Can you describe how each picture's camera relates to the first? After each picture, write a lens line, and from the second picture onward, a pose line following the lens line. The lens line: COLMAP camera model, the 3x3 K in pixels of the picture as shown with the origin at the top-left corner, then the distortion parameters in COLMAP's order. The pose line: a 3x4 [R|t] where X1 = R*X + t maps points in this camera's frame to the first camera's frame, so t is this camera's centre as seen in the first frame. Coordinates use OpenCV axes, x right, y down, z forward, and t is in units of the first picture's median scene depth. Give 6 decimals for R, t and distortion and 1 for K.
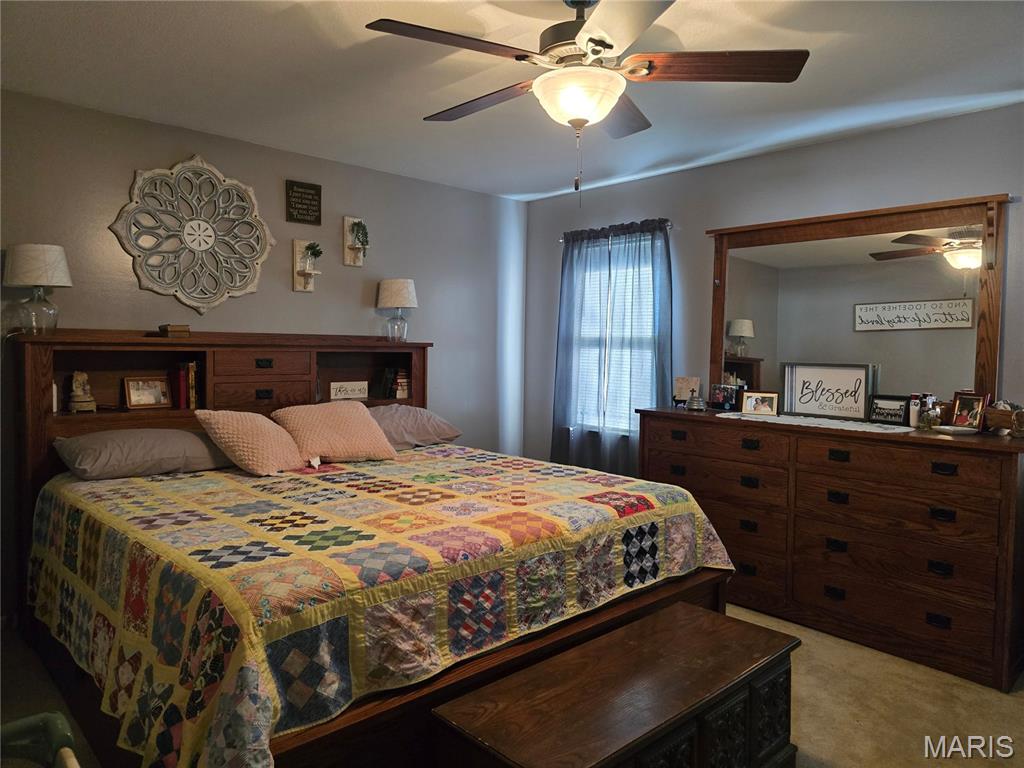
lens RADIAL K [[683.7, 0, 510.4], [0, 683.7, 380.3], [0, 0, 1]] dist [0.067117, -0.060817]
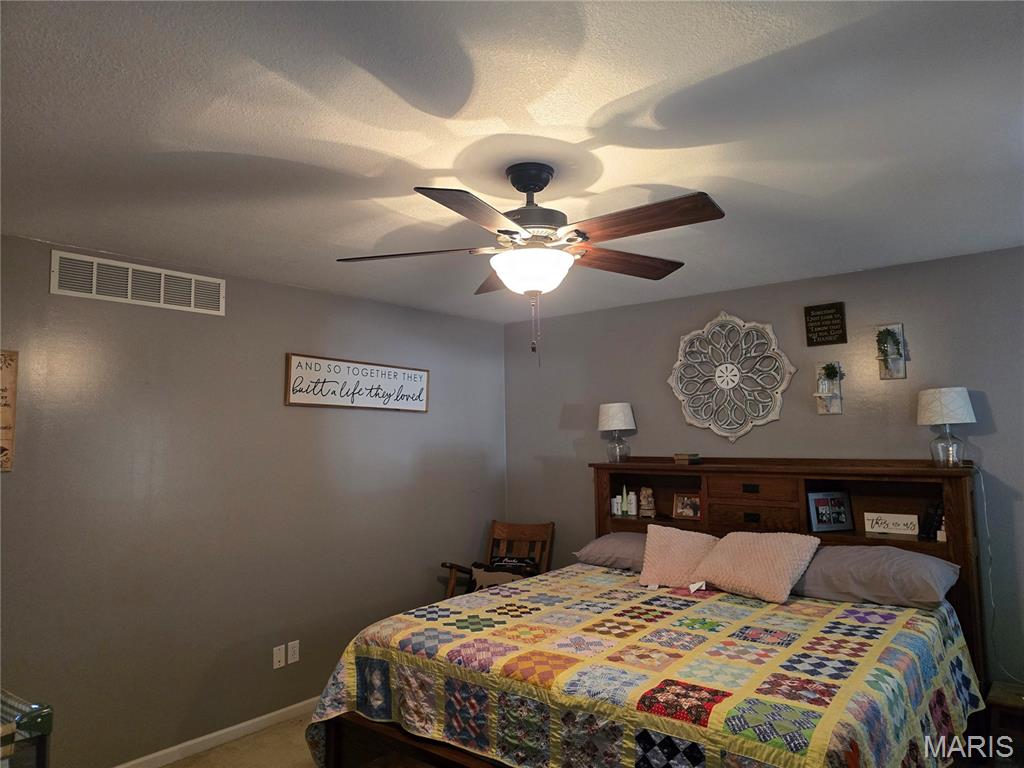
lens RADIAL K [[683.7, 0, 508.5], [0, 683.7, 382.4], [0, 0, 1]] dist [0.067117, -0.060817]
pose [[0.145136, -0.093020, -0.985029, 1.006466], [-0.030009, 0.994699, -0.098354, -0.109161], [0.988957, 0.043834, 0.141575, 0.707568]]
